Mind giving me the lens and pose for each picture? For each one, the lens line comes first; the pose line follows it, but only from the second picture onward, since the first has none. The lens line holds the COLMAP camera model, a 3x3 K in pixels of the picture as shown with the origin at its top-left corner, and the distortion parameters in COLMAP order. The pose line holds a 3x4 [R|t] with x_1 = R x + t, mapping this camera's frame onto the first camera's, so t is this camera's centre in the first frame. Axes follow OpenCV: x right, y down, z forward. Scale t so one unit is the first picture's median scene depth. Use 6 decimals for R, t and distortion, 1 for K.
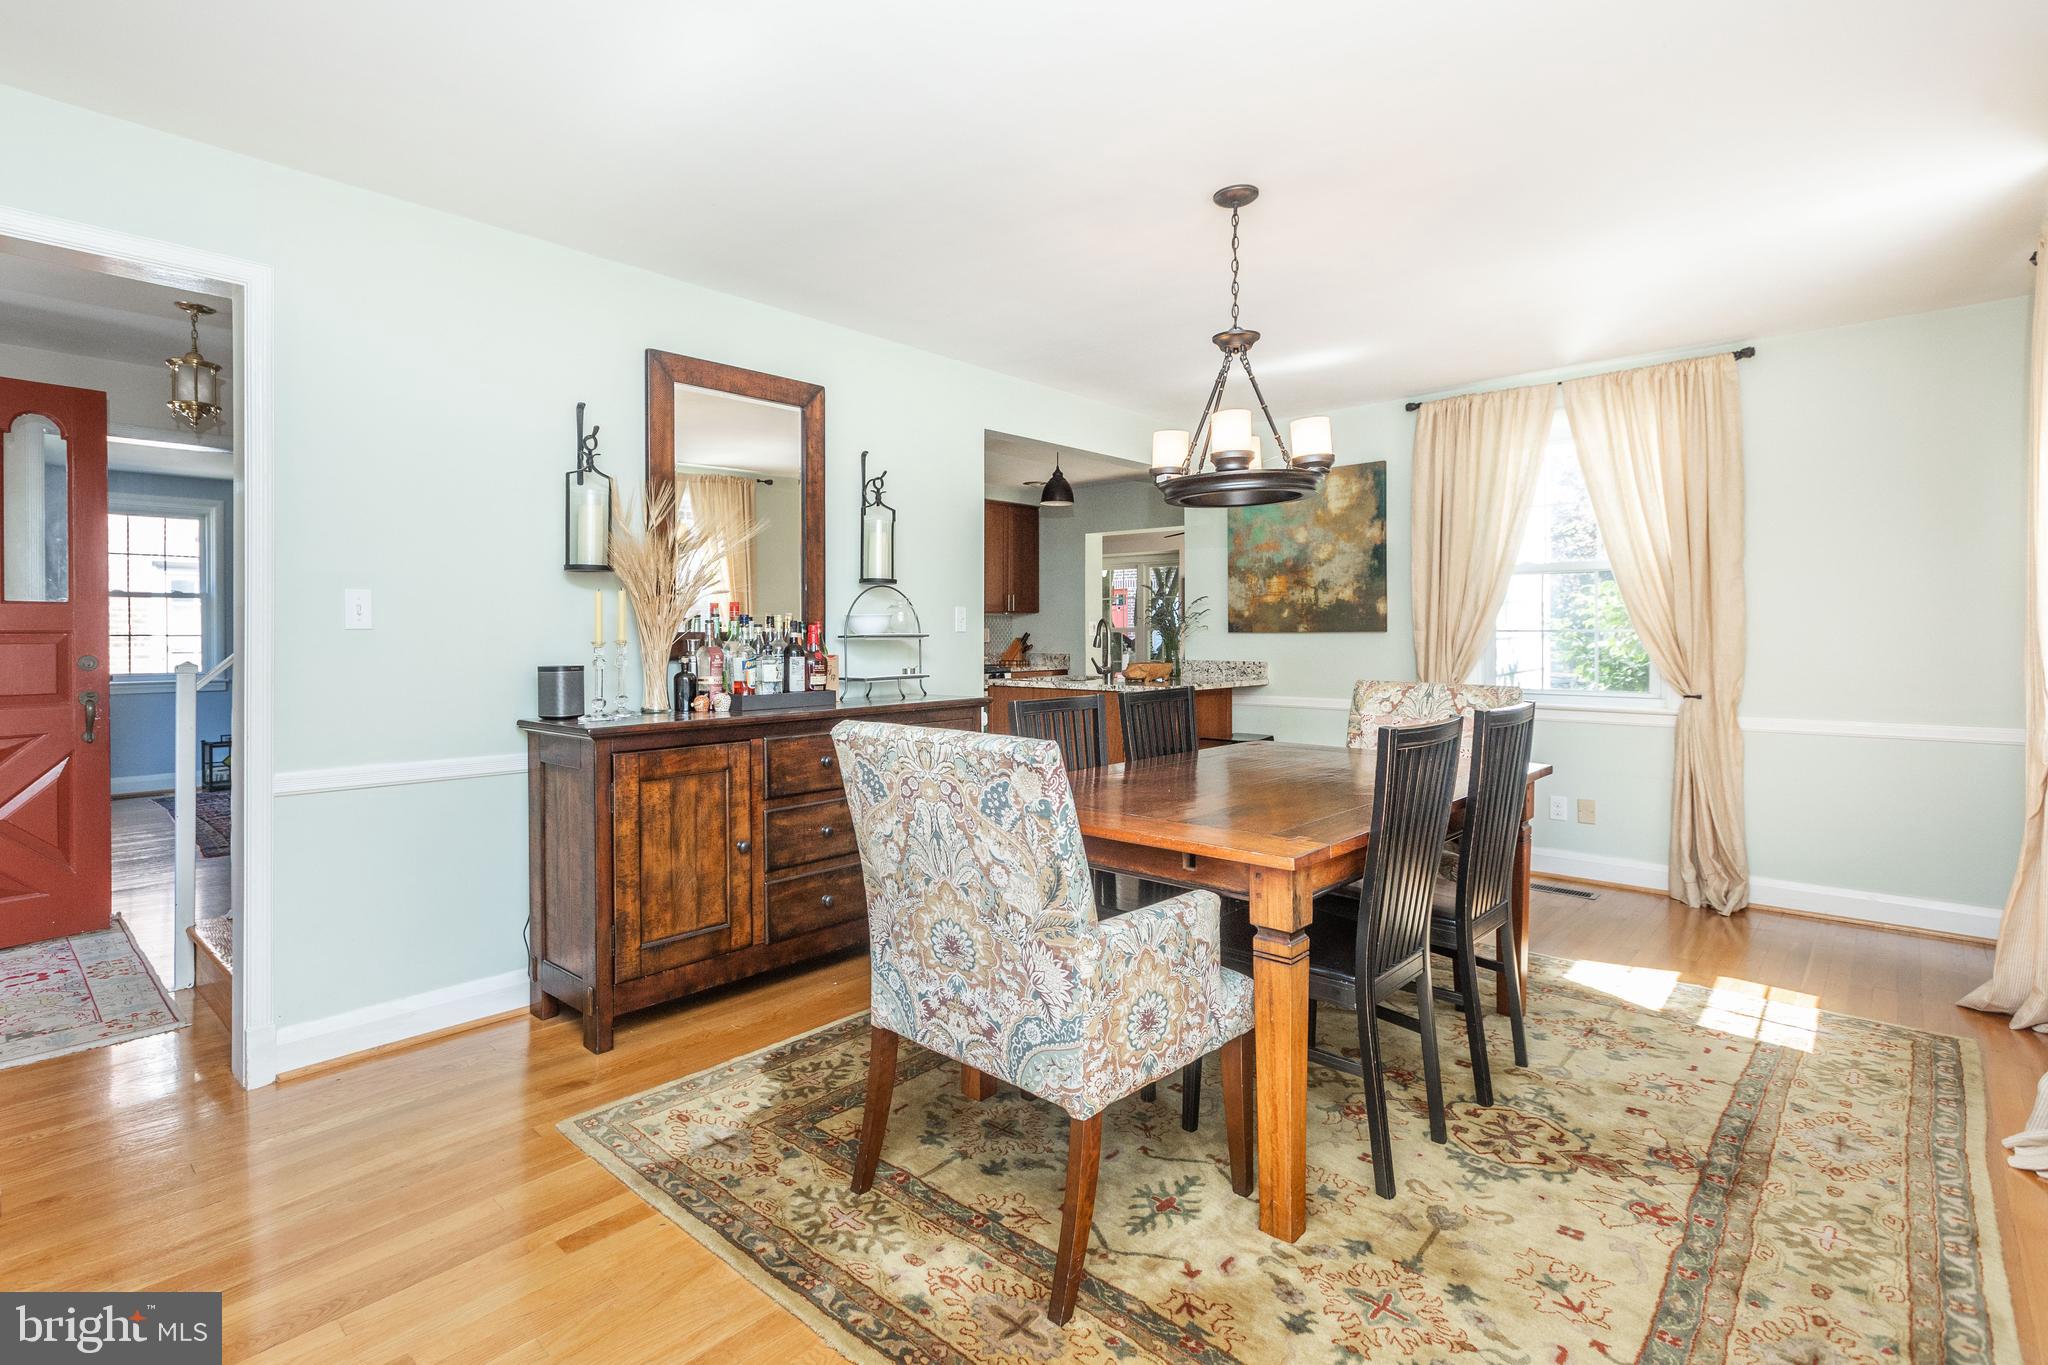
lens RADIAL K [[969.7, 0, 961.7], [0, 969.7, 635.9], [0, 0, 1]] dist [0.020877, 0.000022]
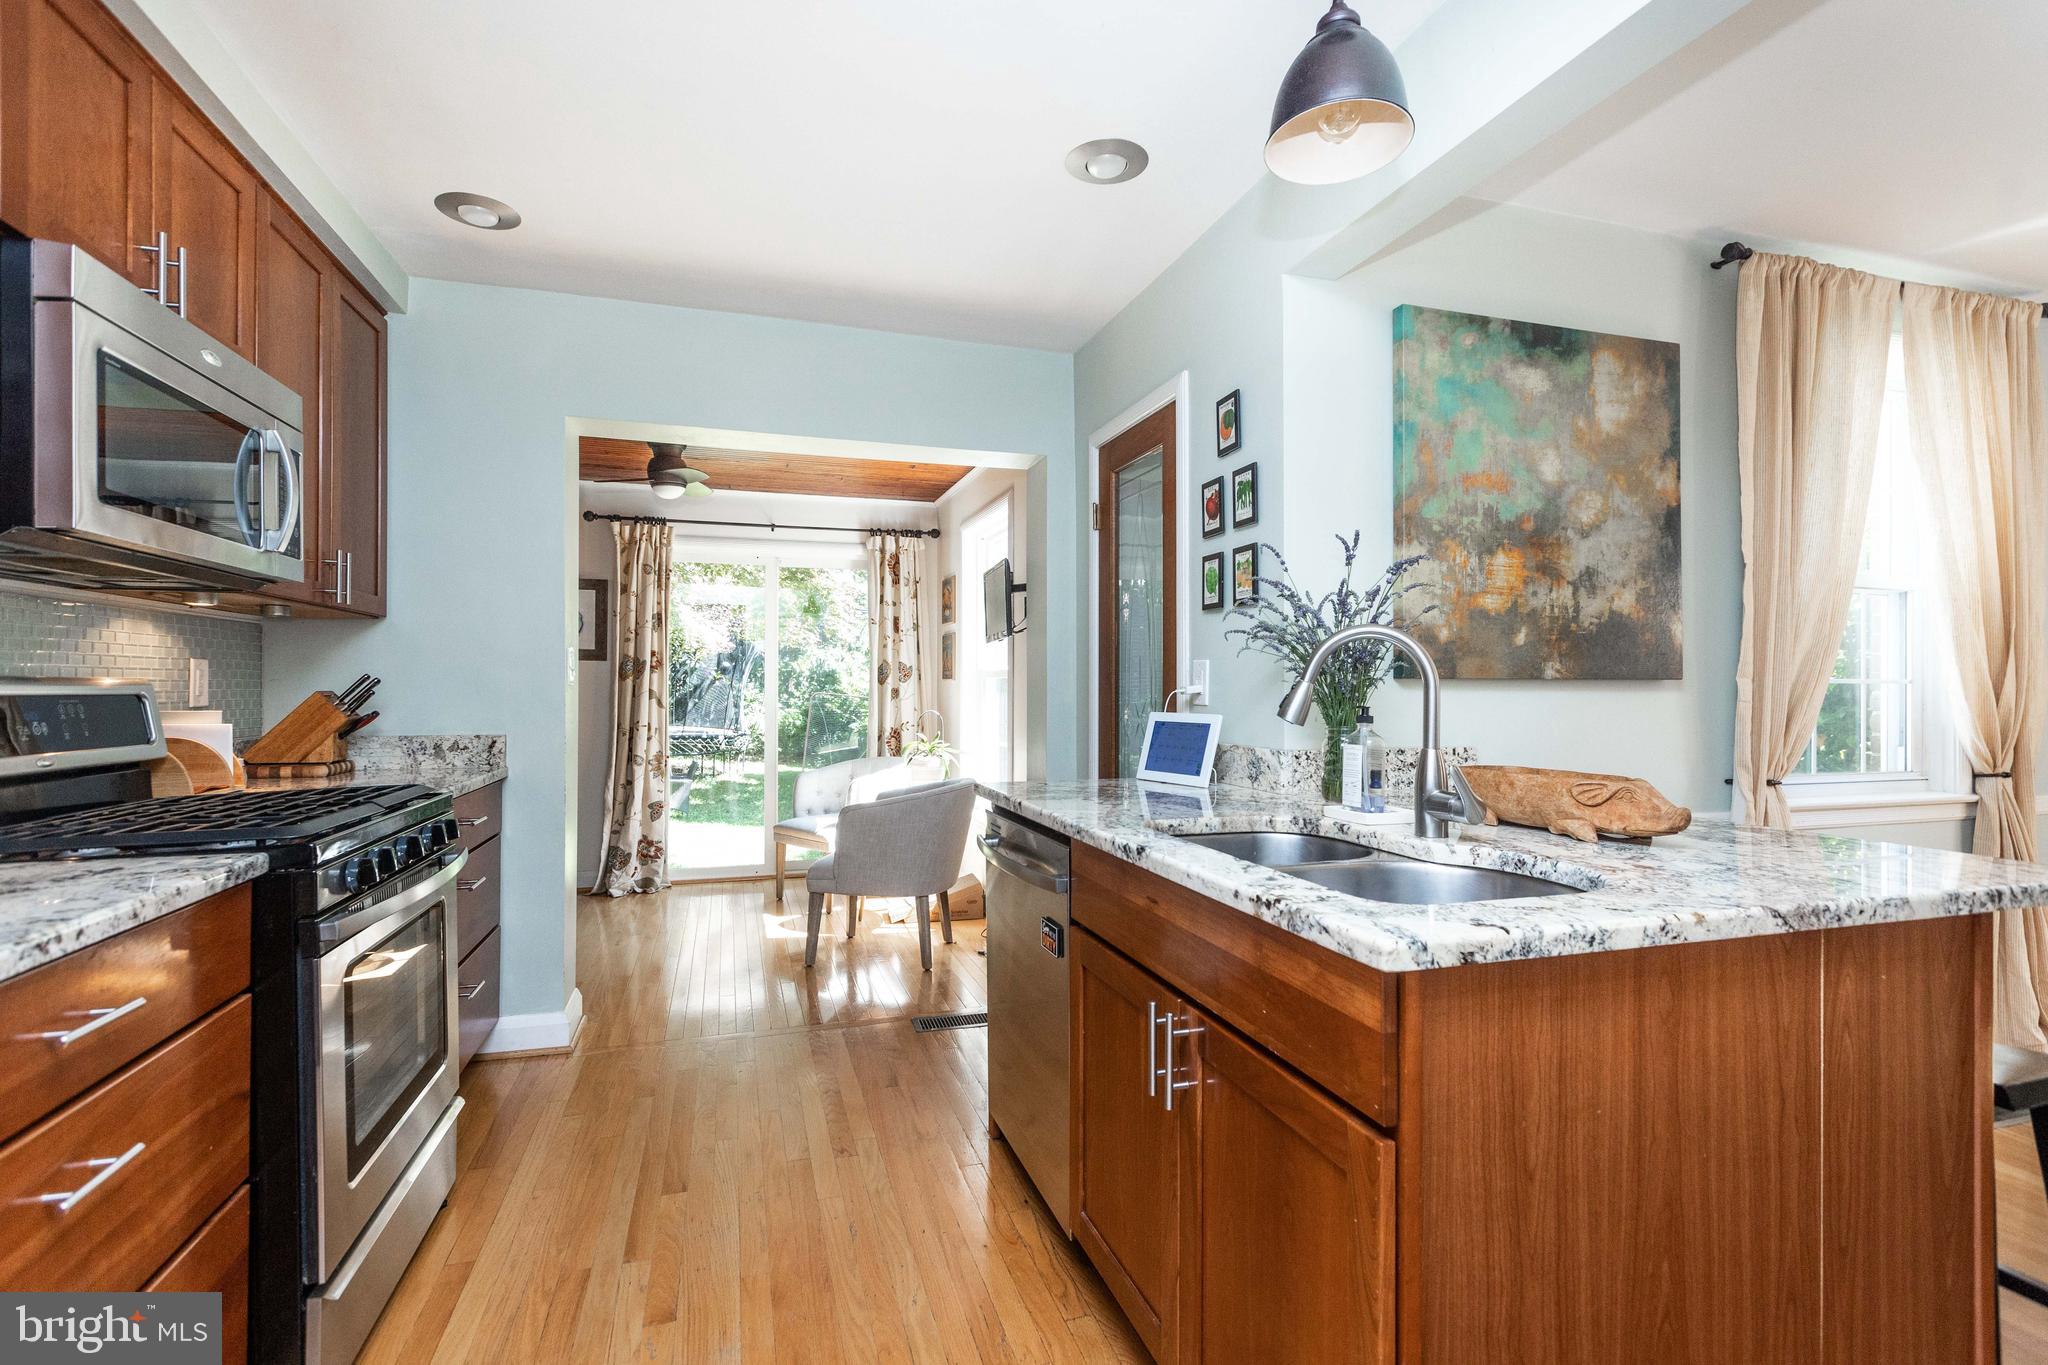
lens RADIAL K [[936.2, 0, 1001.3], [0, 936.2, 681.0], [0, 0, 1]] dist [0.004976, -0.000209]
pose [[0.493989, 0.013229, 0.869367, -0.164113], [-0.002775, 0.999903, -0.013639, 0.003762], [-0.869464, 0.004325, 0.493978, 1.053696]]
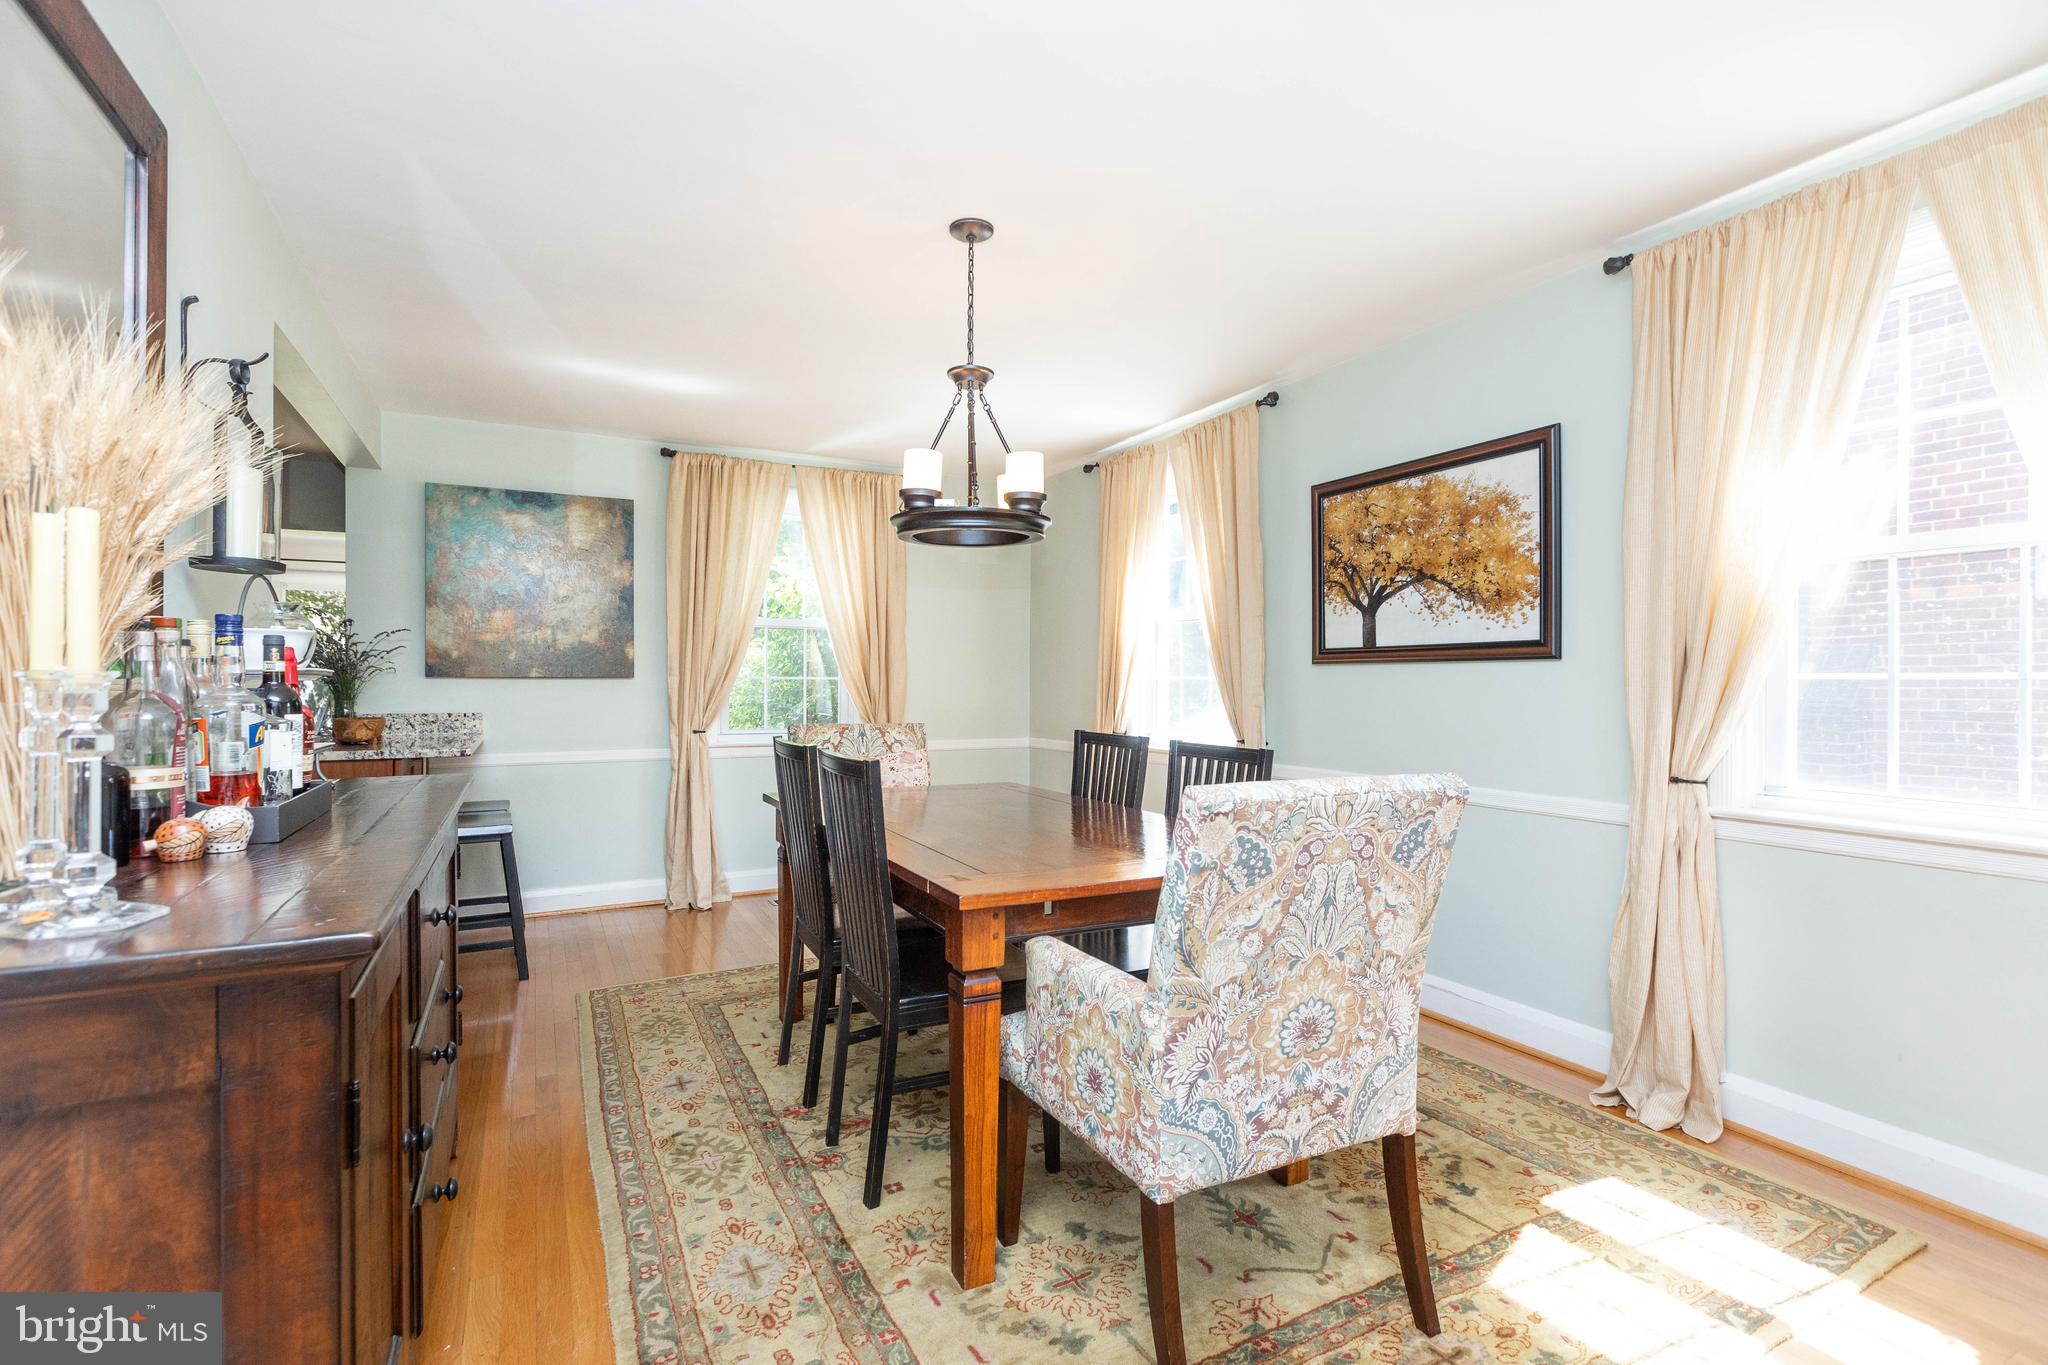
lens RADIAL K [[936.2, 0, 1001.3], [0, 936.2, 681.0], [0, 0, 1]] dist [0.004976, -0.000209]
pose [[0.333482, 0.006514, 0.942734, -0.313112], [-0.000409, 0.999977, -0.006765, 0.005299], [-0.942756, 0.001871, 0.333477, 0.344447]]
